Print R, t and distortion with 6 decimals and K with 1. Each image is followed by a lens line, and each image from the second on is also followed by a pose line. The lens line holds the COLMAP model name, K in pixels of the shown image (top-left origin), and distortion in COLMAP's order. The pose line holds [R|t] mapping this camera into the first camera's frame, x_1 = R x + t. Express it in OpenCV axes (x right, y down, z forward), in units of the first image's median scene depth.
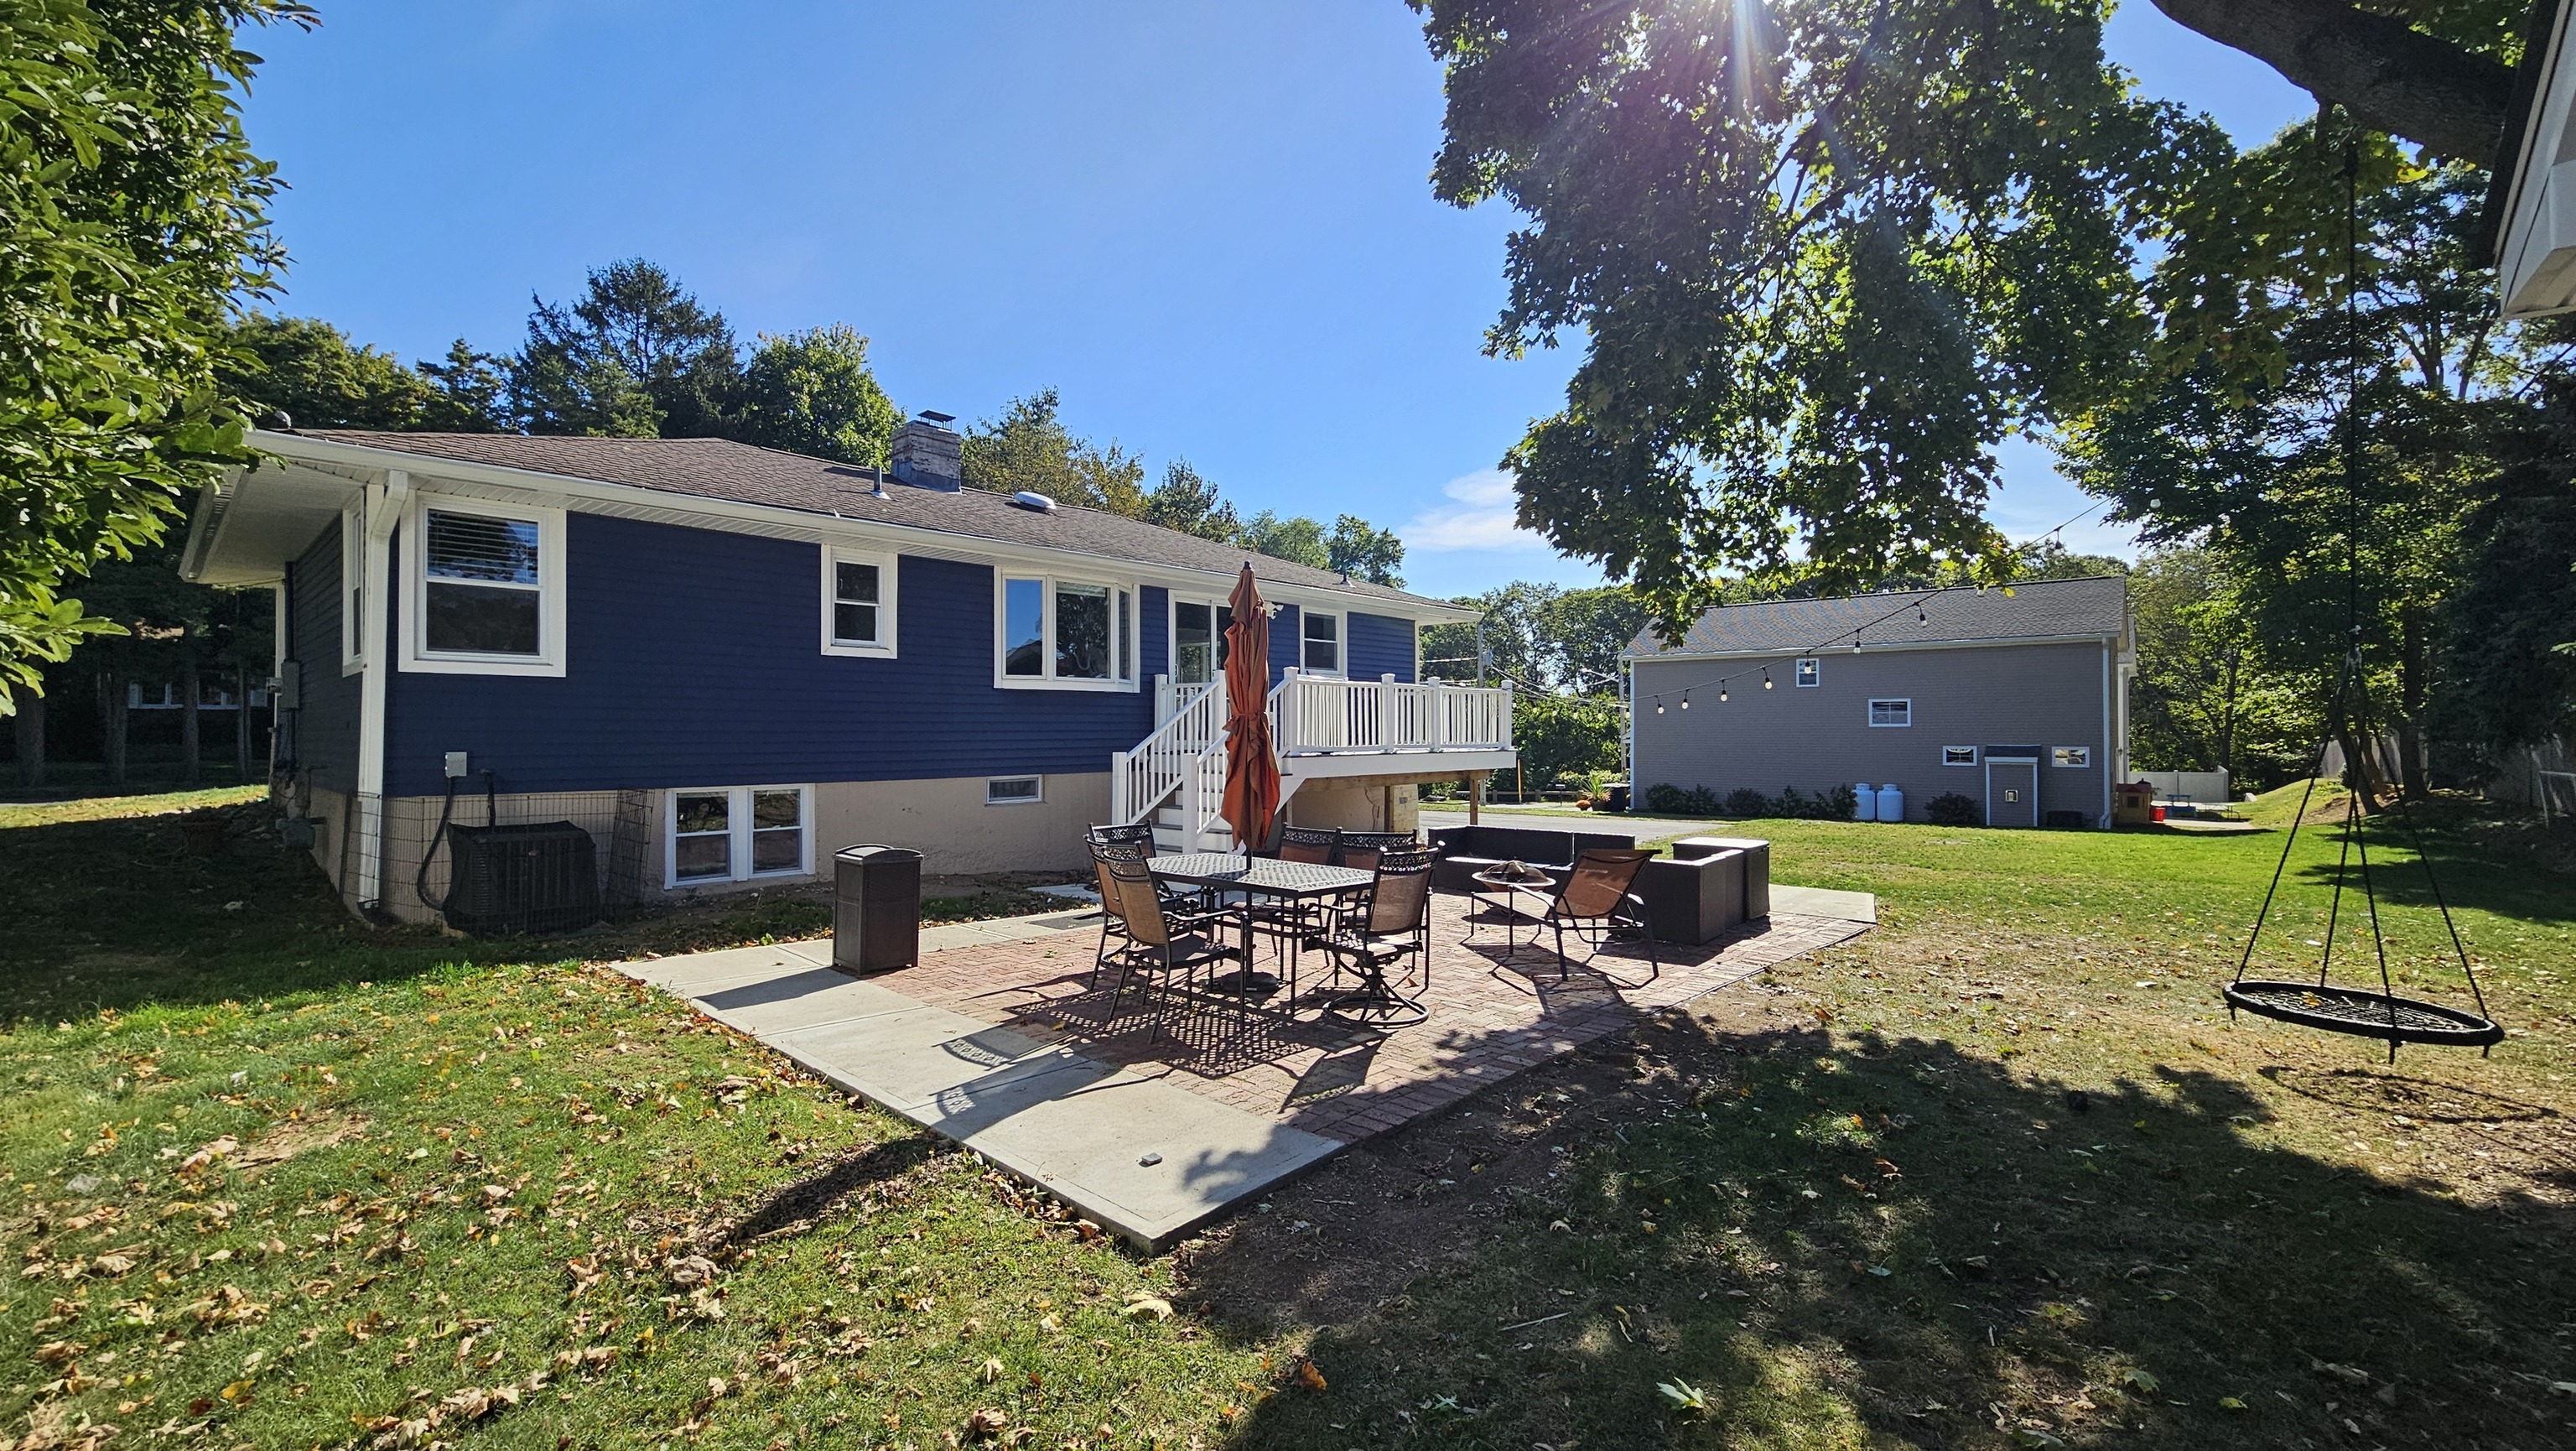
lens RADIAL K [[1047.2, 0, 1287.4], [0, 1047.2, 724.6], [0, 0, 1]] dist [0.000694, 0.000032]
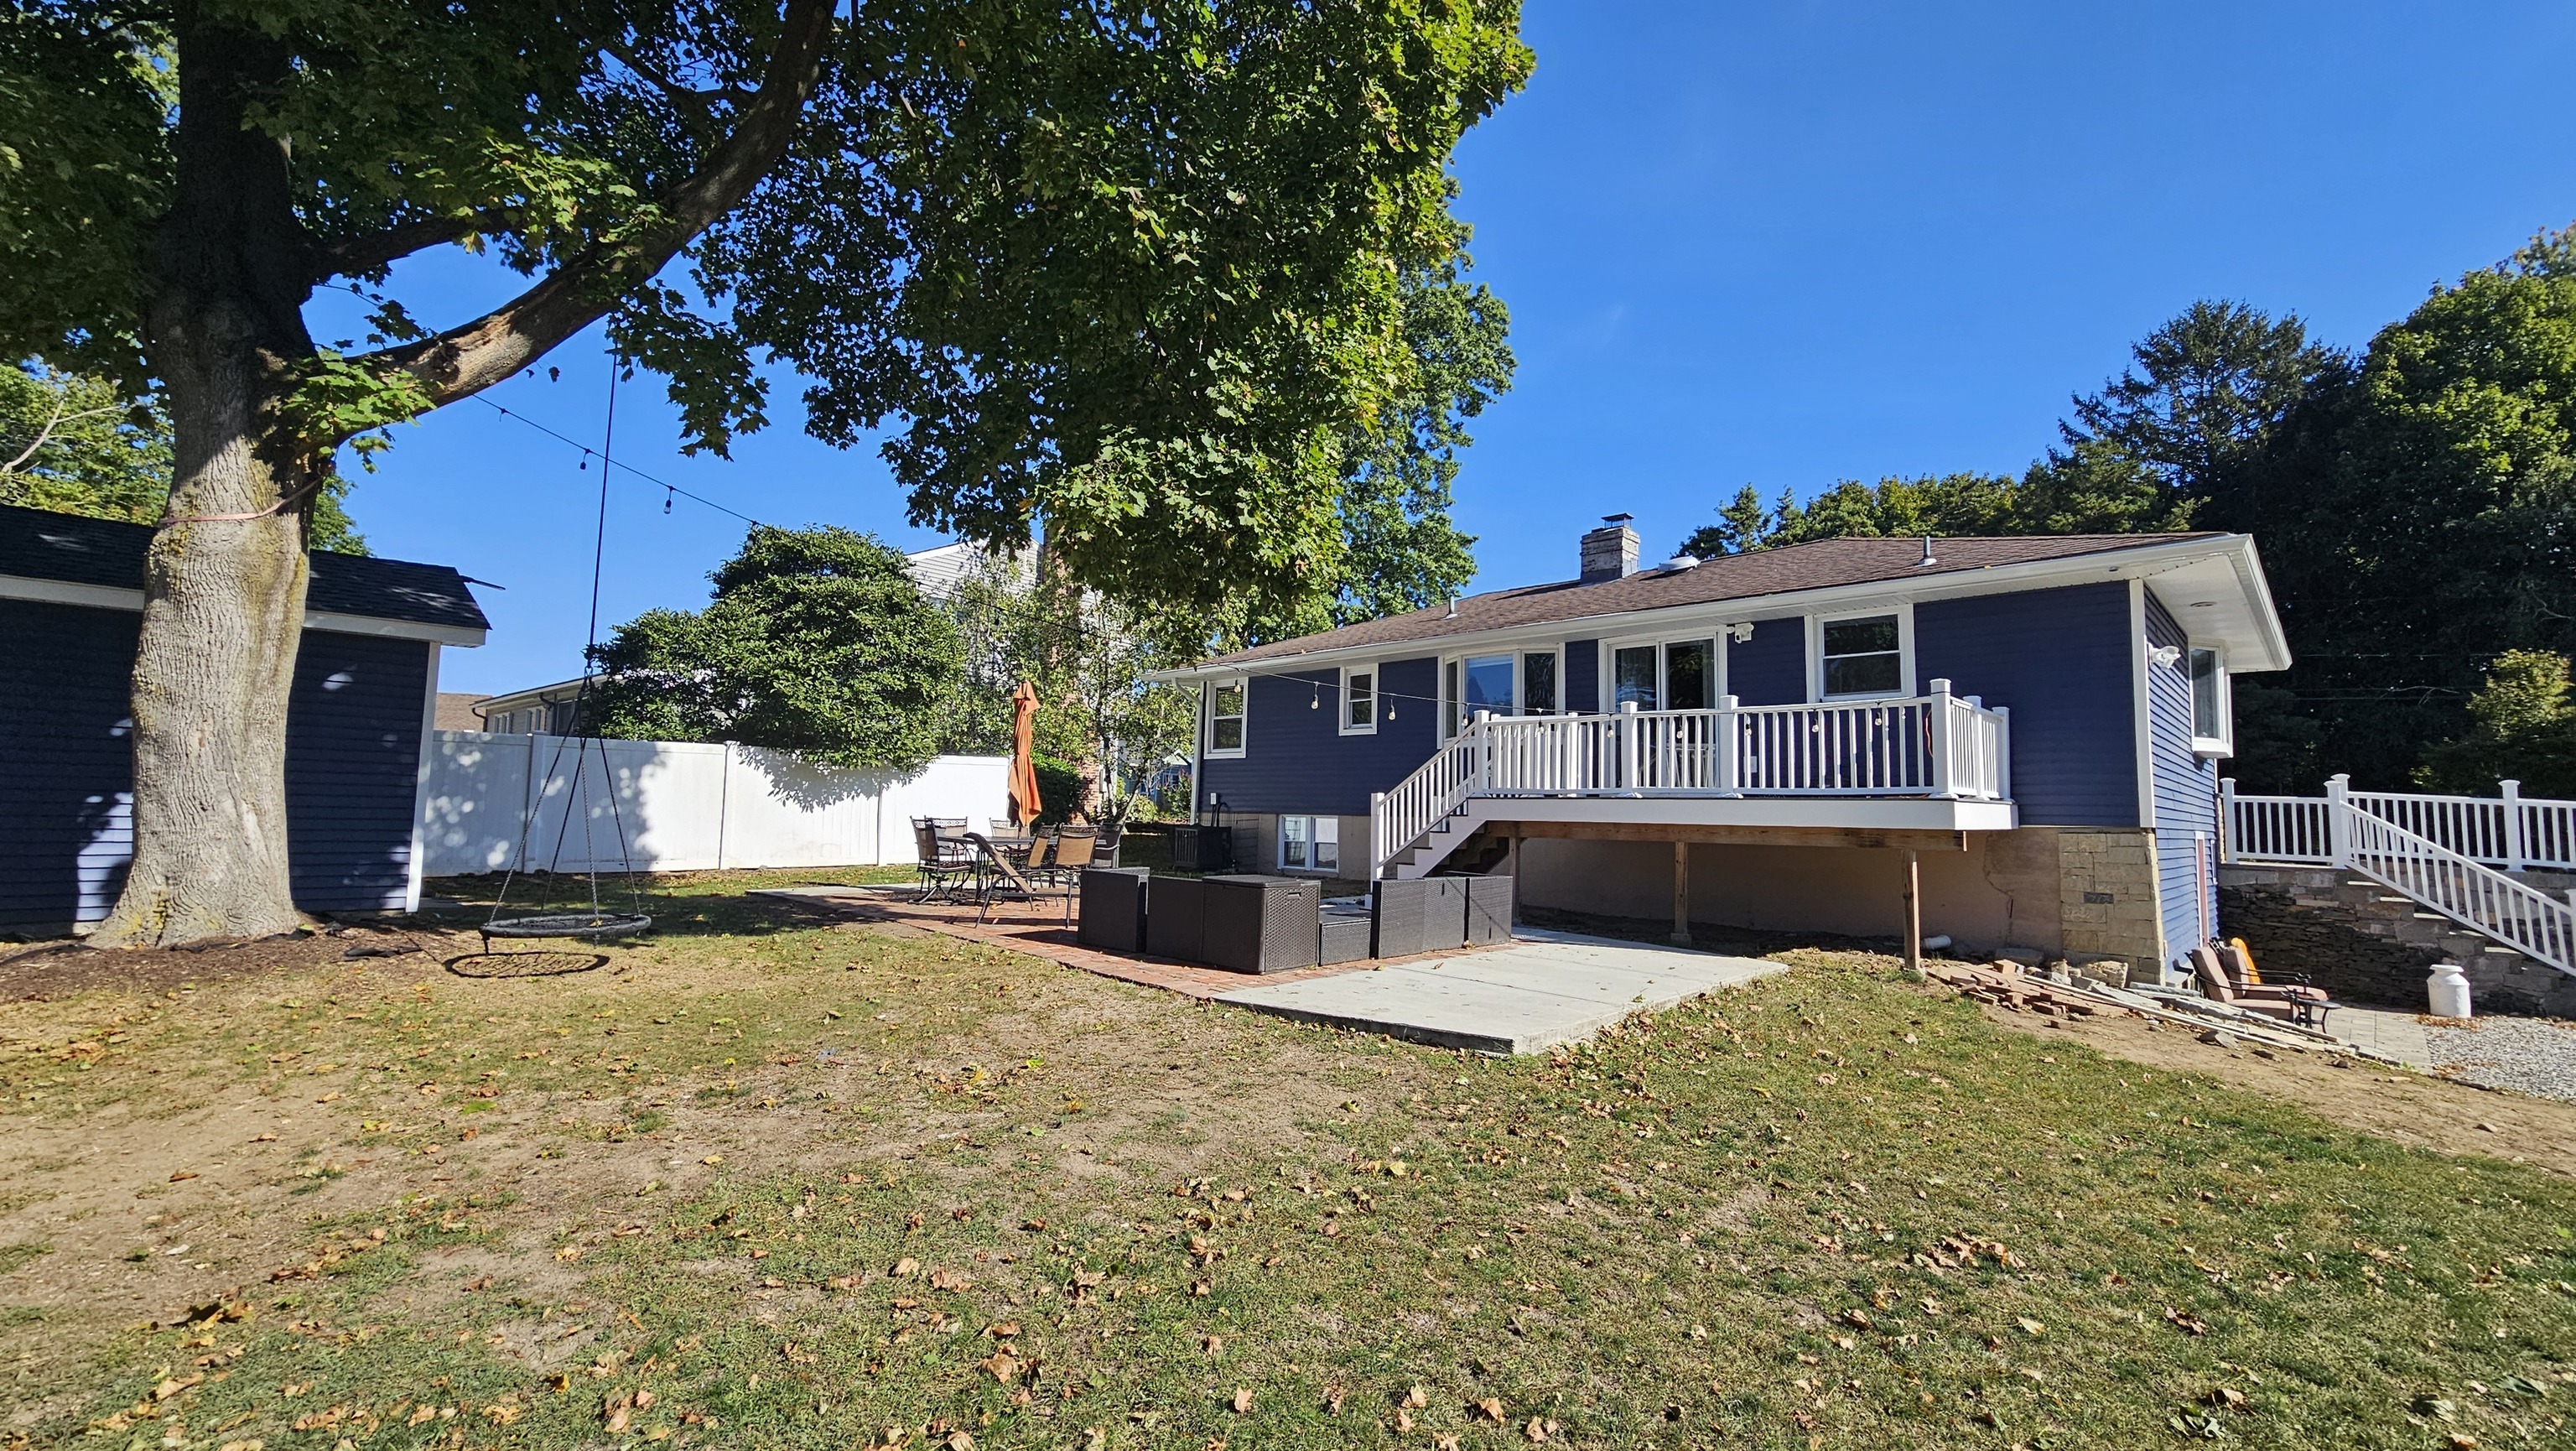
lens RADIAL K [[1047.2, 0, 1286.9], [0, 1047.2, 728.4], [0, 0, 1]] dist [0.000694, 0.000032]
pose [[-0.013282, -0.085573, -0.996243, 1.104617], [-0.014573, 0.996242, -0.085379, 0.057858], [0.999806, 0.013384, -0.014479, 0.906572]]
